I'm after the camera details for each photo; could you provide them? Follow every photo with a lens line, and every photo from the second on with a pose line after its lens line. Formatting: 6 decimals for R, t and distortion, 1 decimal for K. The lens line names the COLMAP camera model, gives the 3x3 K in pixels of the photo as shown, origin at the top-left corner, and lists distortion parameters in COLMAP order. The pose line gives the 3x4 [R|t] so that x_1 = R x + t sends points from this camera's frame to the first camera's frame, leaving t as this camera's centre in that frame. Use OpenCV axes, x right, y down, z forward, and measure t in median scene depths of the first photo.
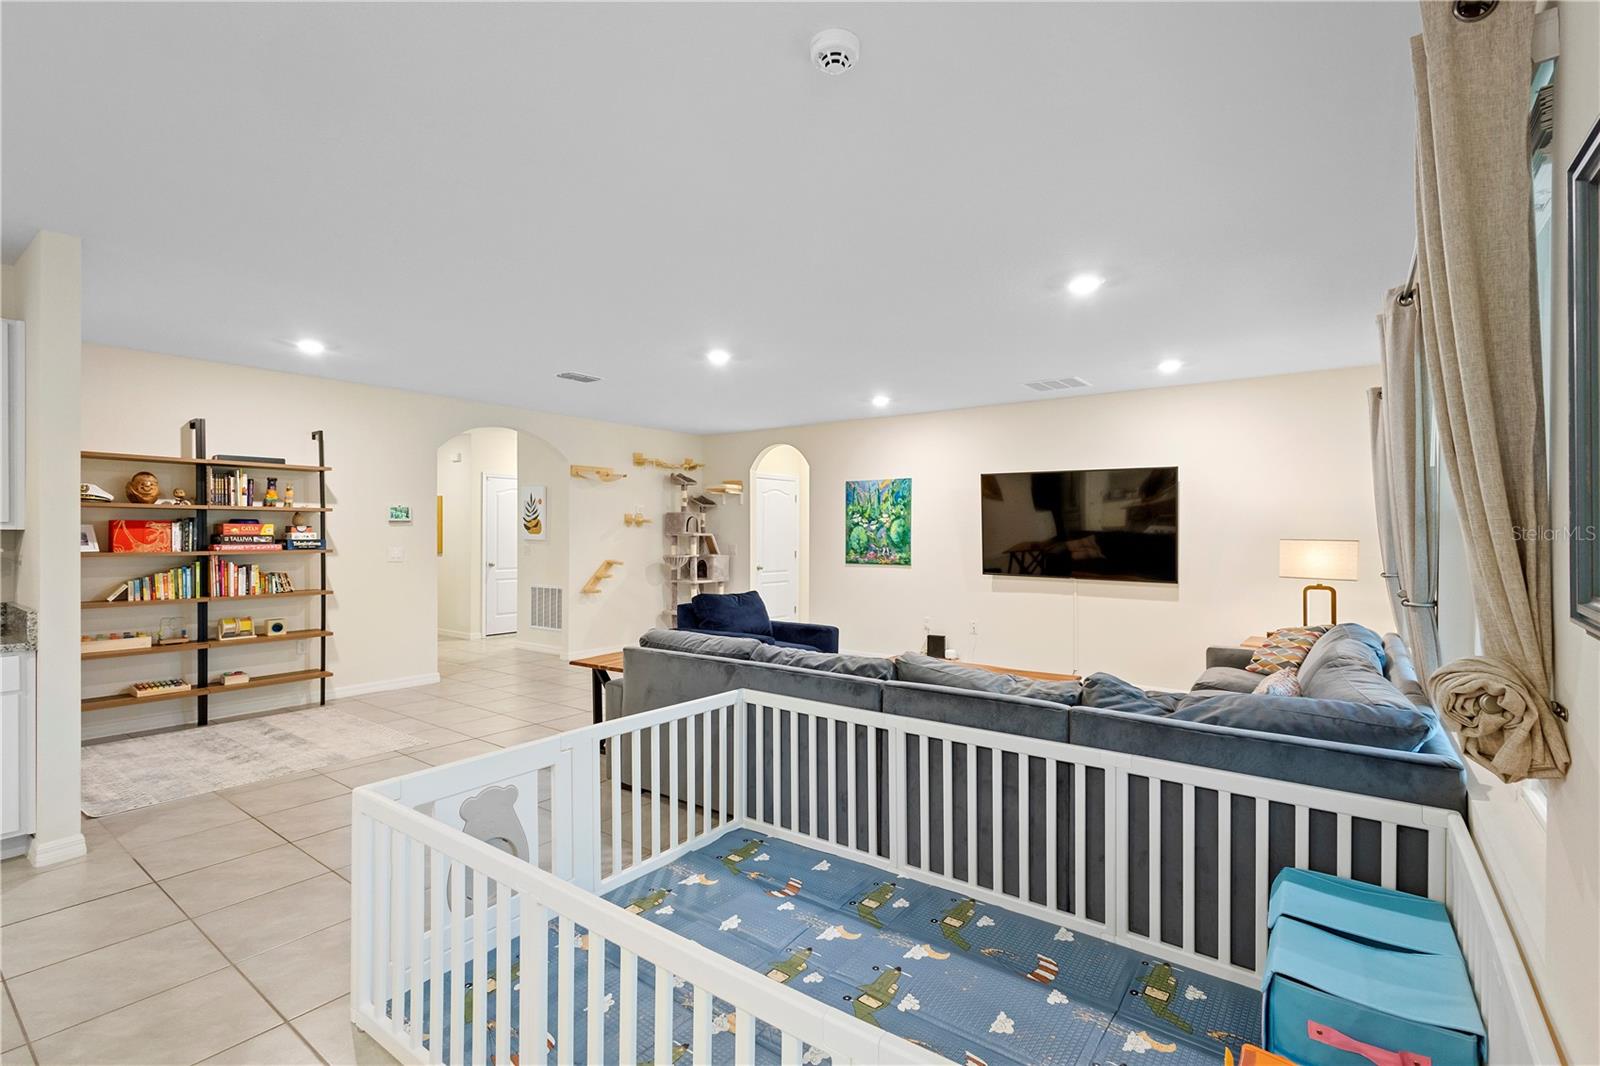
lens RADIAL K [[735.0, 0, 800.0], [0, 735.0, 528.2], [0, 0, 1]] dist [0.013647, -0.005070]
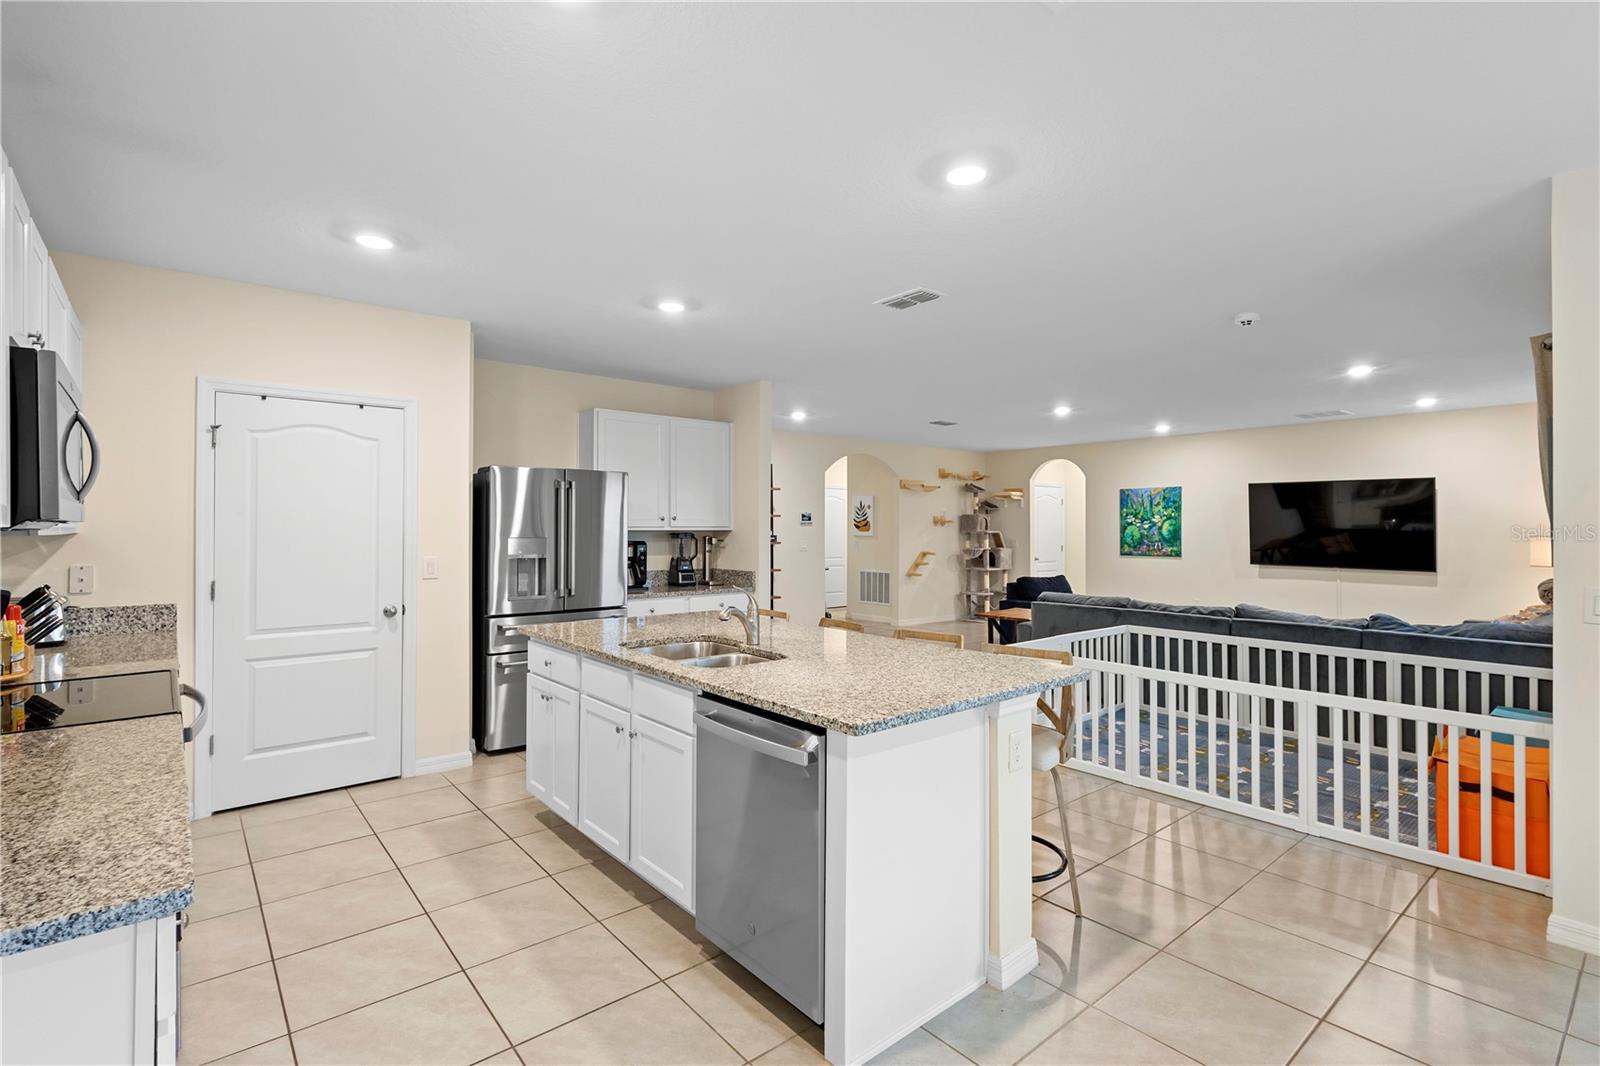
lens RADIAL K [[735.0, 0, 800.2], [0, 735.0, 521.0], [0, 0, 1]] dist [0.013647, -0.005070]
pose [[0.971647, -0.003603, -0.236409, -0.175407], [0.002425, 0.999983, -0.005277, -0.004731], [0.236424, 0.004554, 0.971639, -0.351210]]
